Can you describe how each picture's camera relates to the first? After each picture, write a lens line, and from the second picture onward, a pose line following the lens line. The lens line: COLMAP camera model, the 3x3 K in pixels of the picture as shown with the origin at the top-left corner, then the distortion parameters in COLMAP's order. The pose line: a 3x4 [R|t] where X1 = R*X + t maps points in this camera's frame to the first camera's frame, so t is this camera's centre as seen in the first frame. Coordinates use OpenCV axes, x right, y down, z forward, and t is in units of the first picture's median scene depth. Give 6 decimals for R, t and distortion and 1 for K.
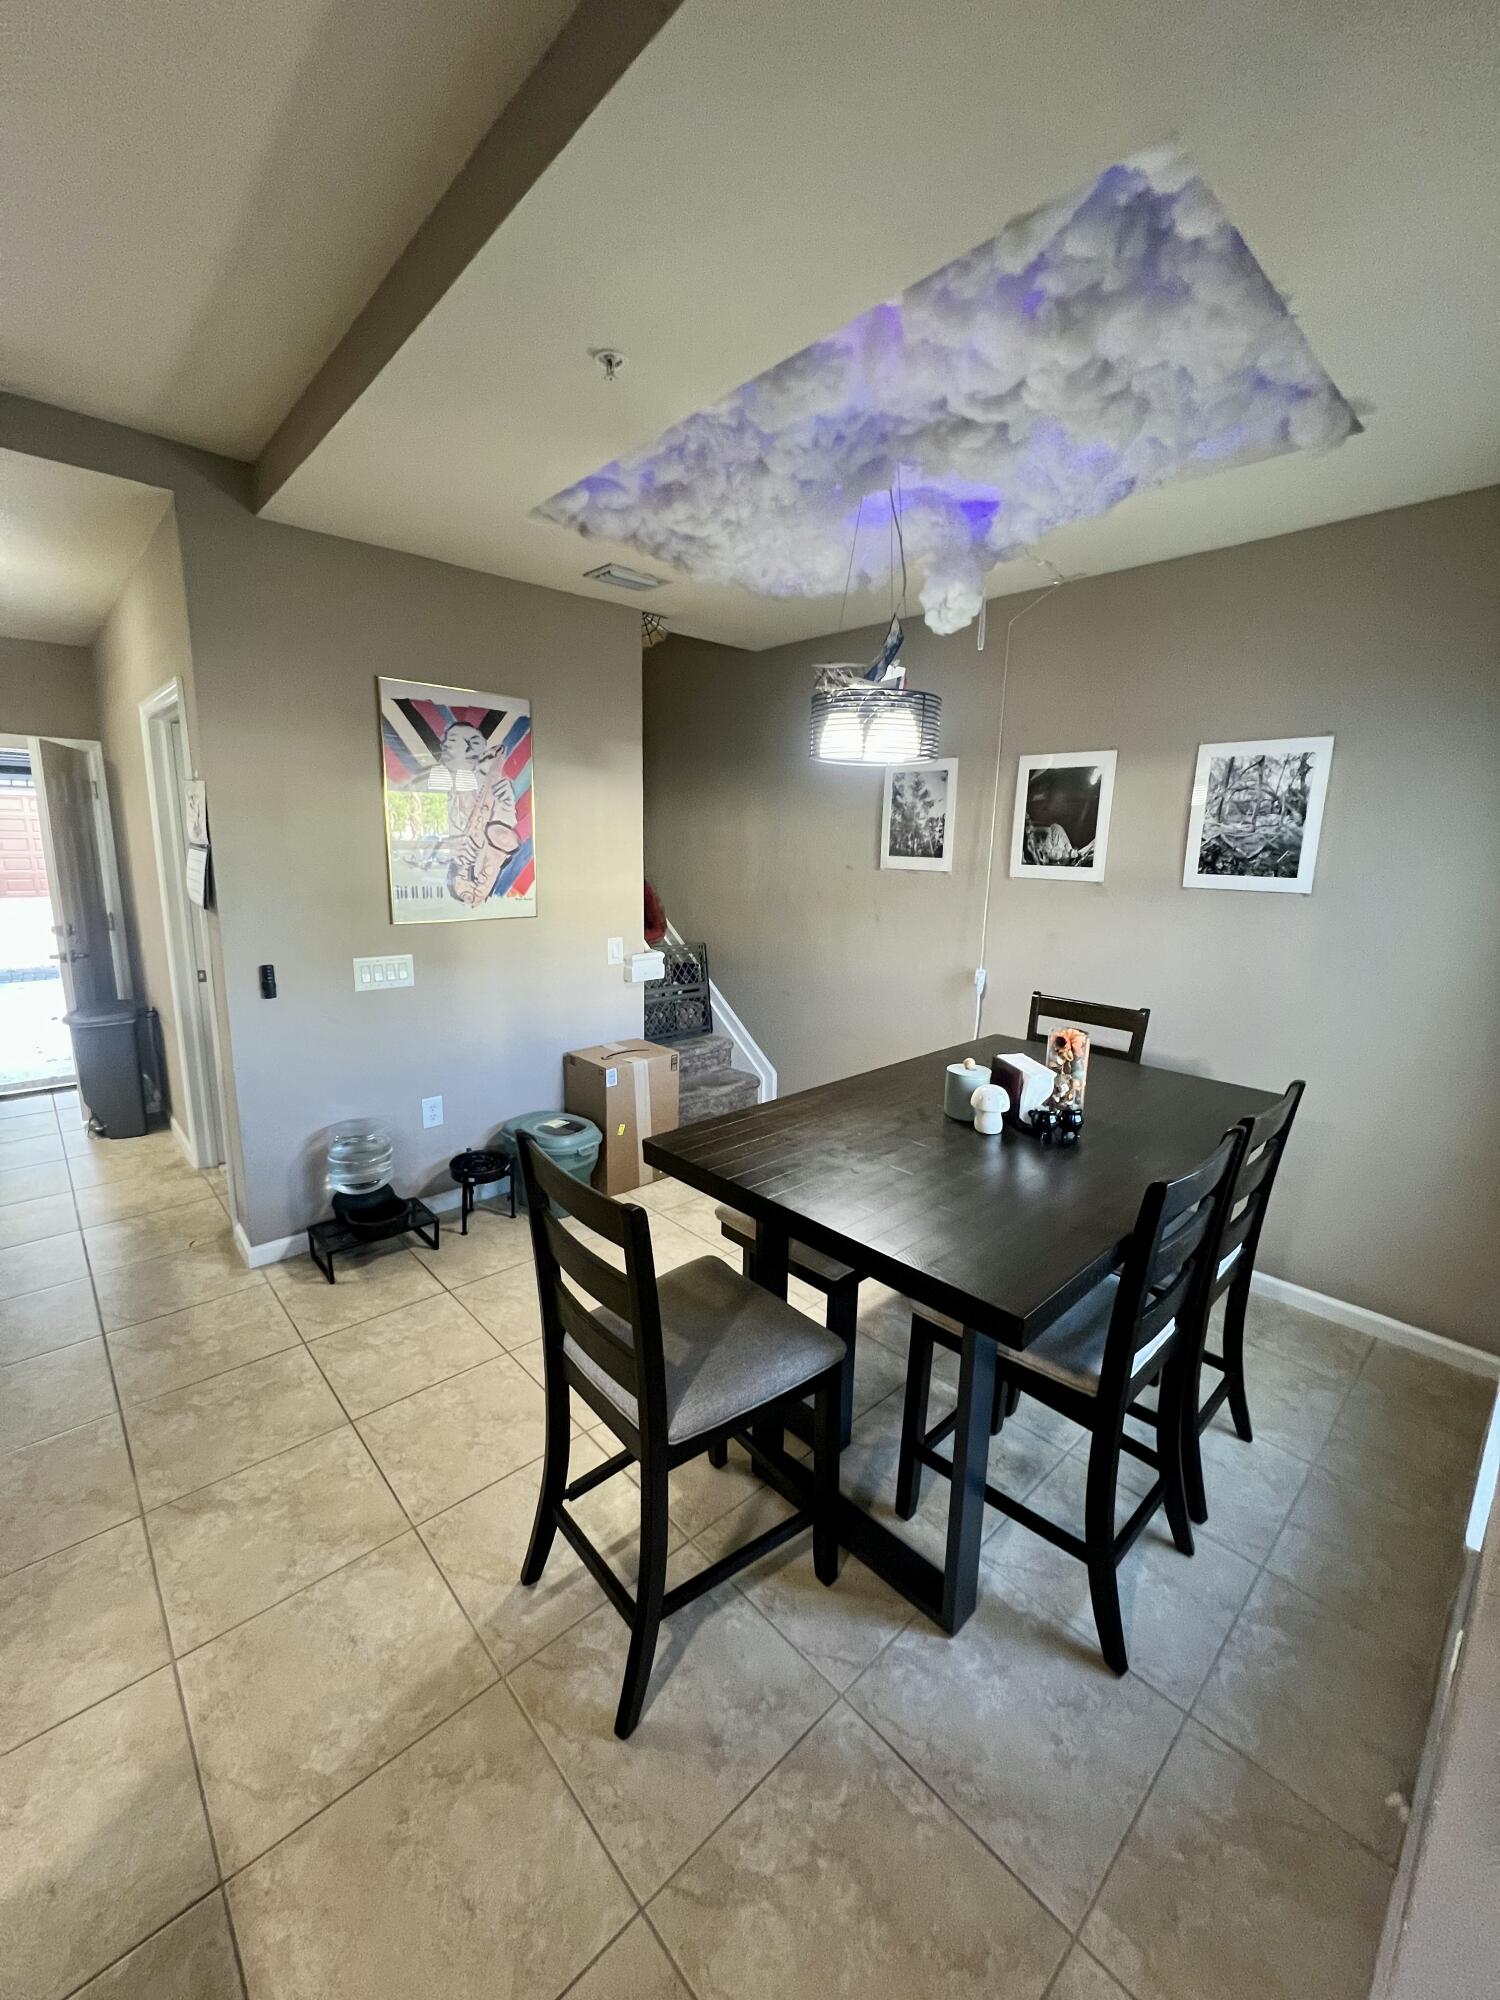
lens RADIAL K [[798.0, 0, 754.9], [0, 798.0, 994.7], [0, 0, 1]] dist [-0.000421, 0.000632]
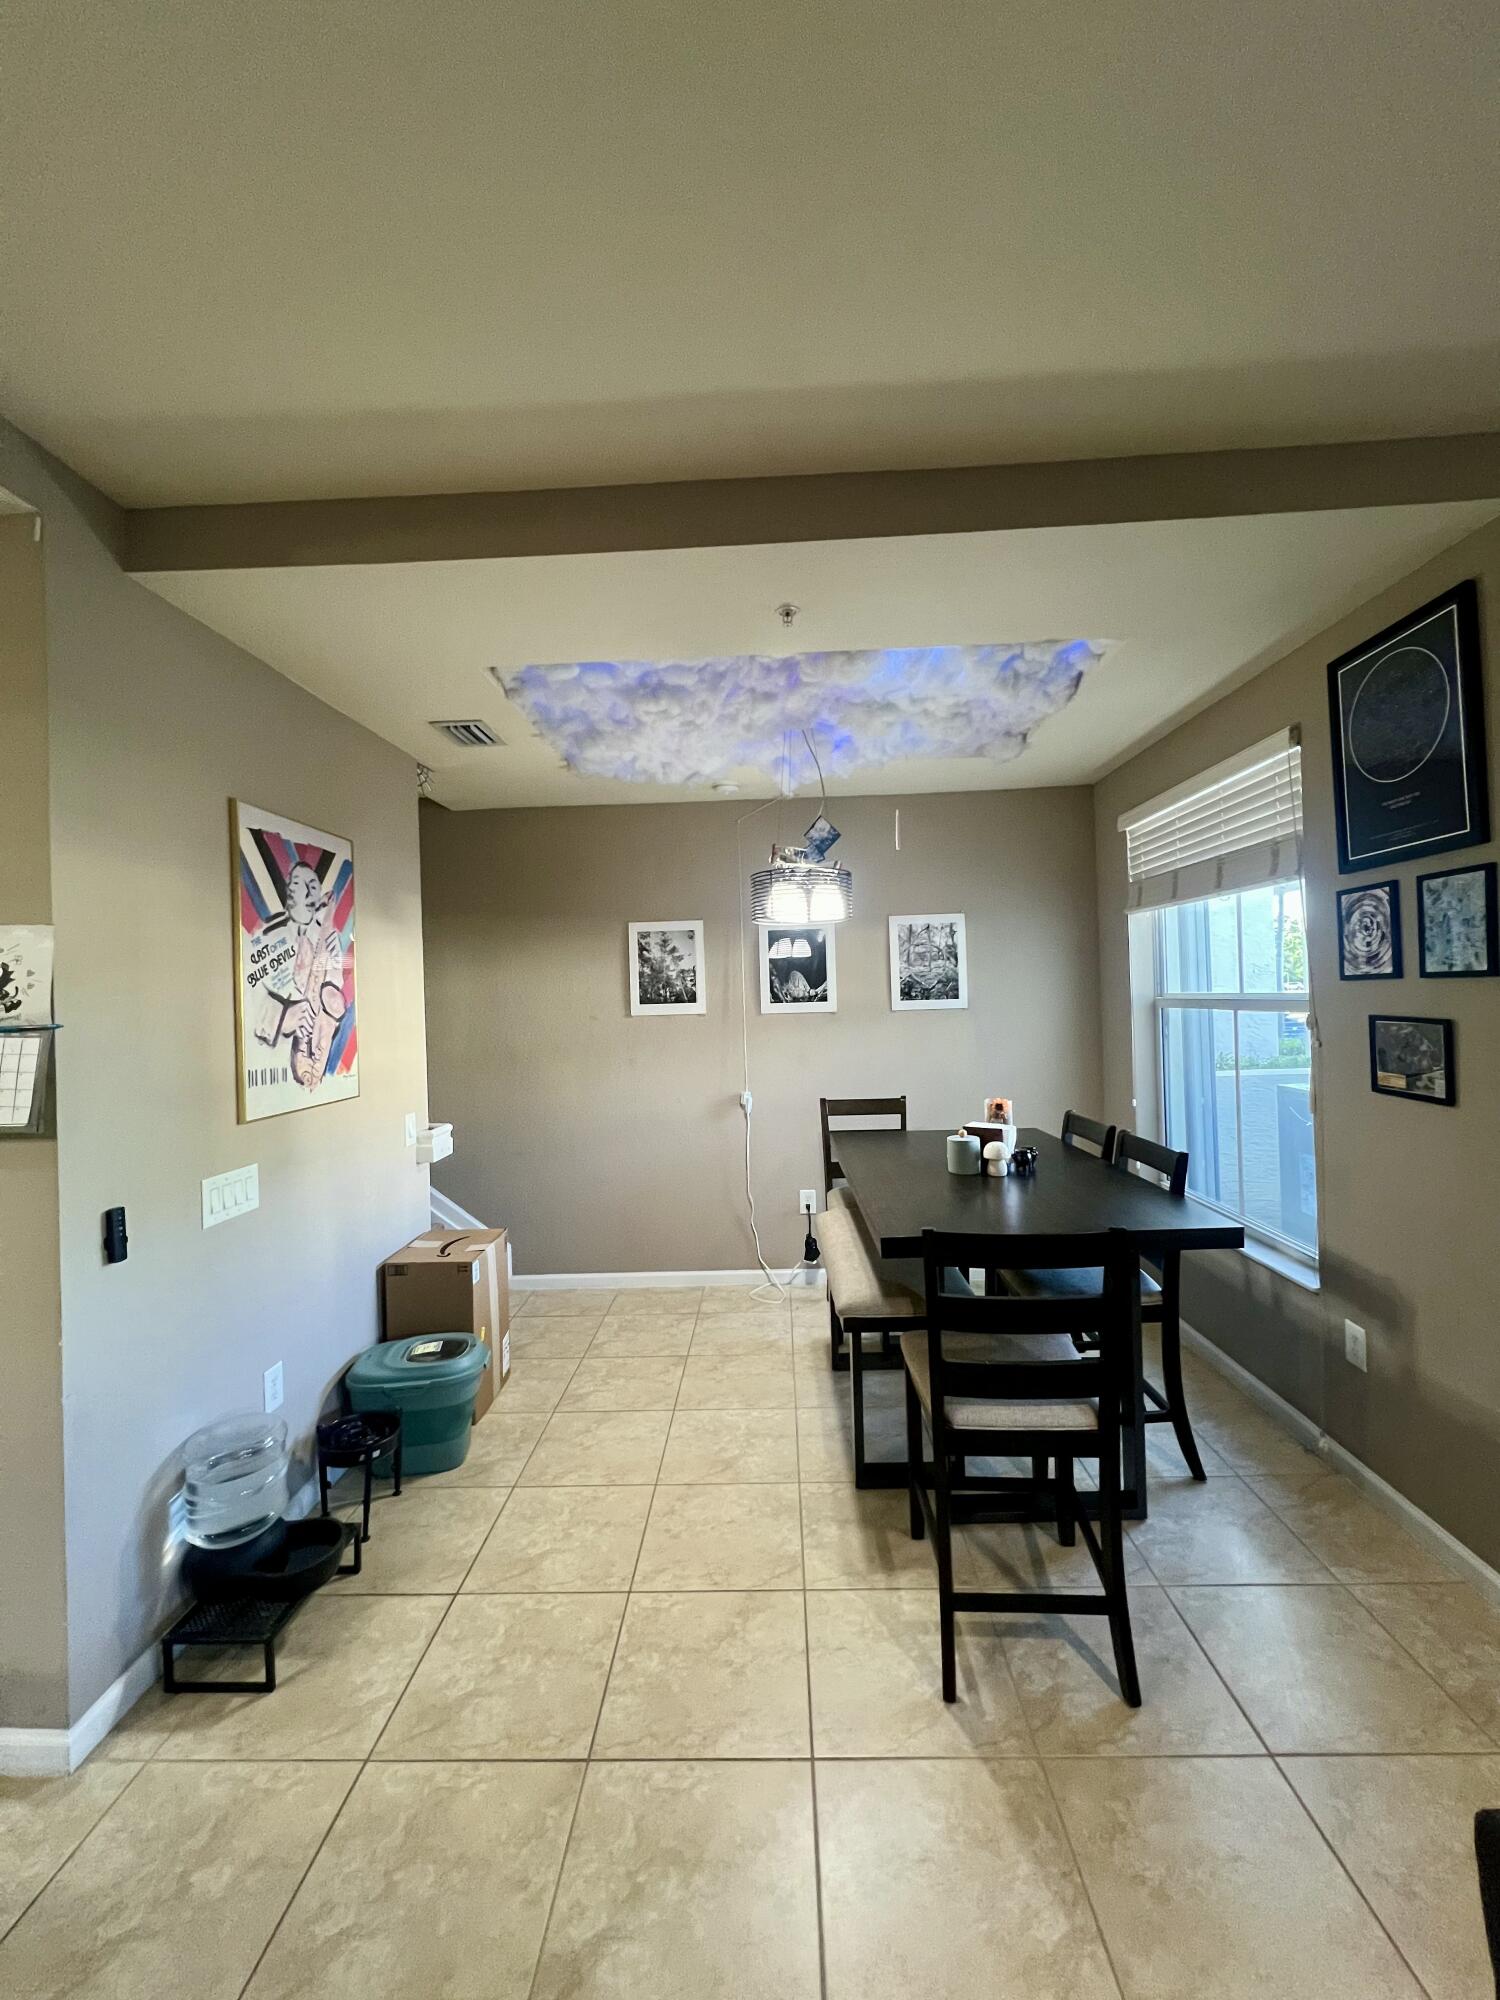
lens RADIAL K [[798.0, 0, 754.9], [0, 798.0, 994.7], [0, 0, 1]] dist [-0.000421, 0.000632]
pose [[0.699418, -0.041180, 0.713526, -0.644252], [0.181574, 0.975822, -0.121667, -0.030683], [-0.691264, 0.214654, 0.689984, 0.161082]]
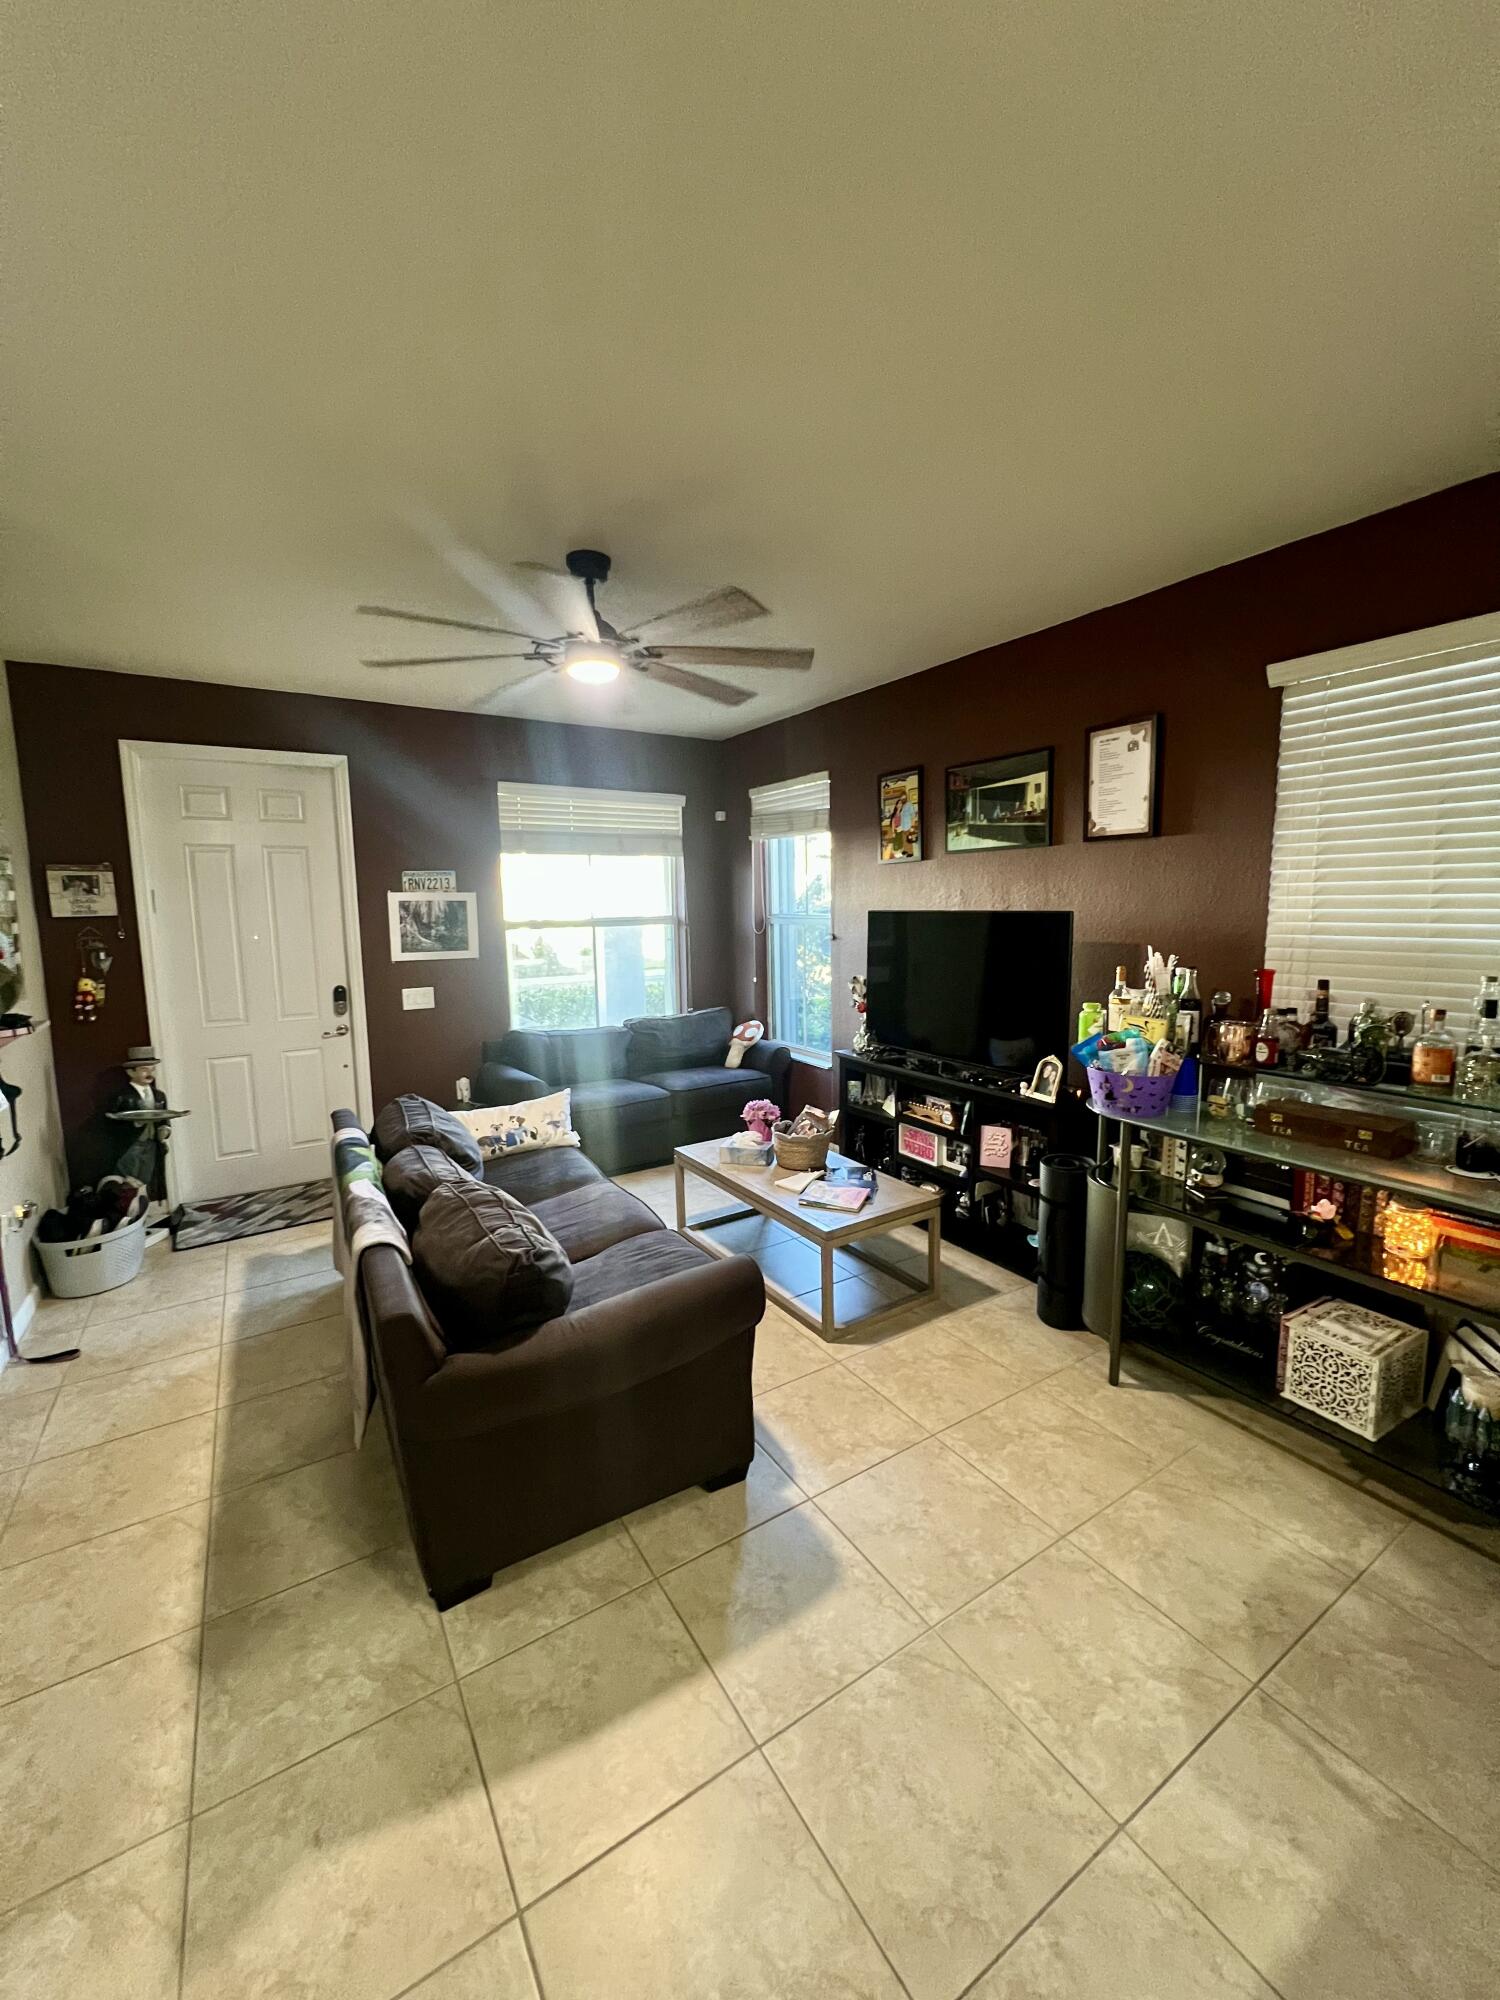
lens RADIAL K [[798.0, 0, 754.9], [0, 798.0, 994.7], [0, 0, 1]] dist [-0.000421, 0.000632]
pose [[-0.982243, -0.029650, 0.185253, -0.665129], [0.029133, 0.951351, 0.306730, -0.146234], [-0.185335, 0.306680, -0.933594, 0.629463]]
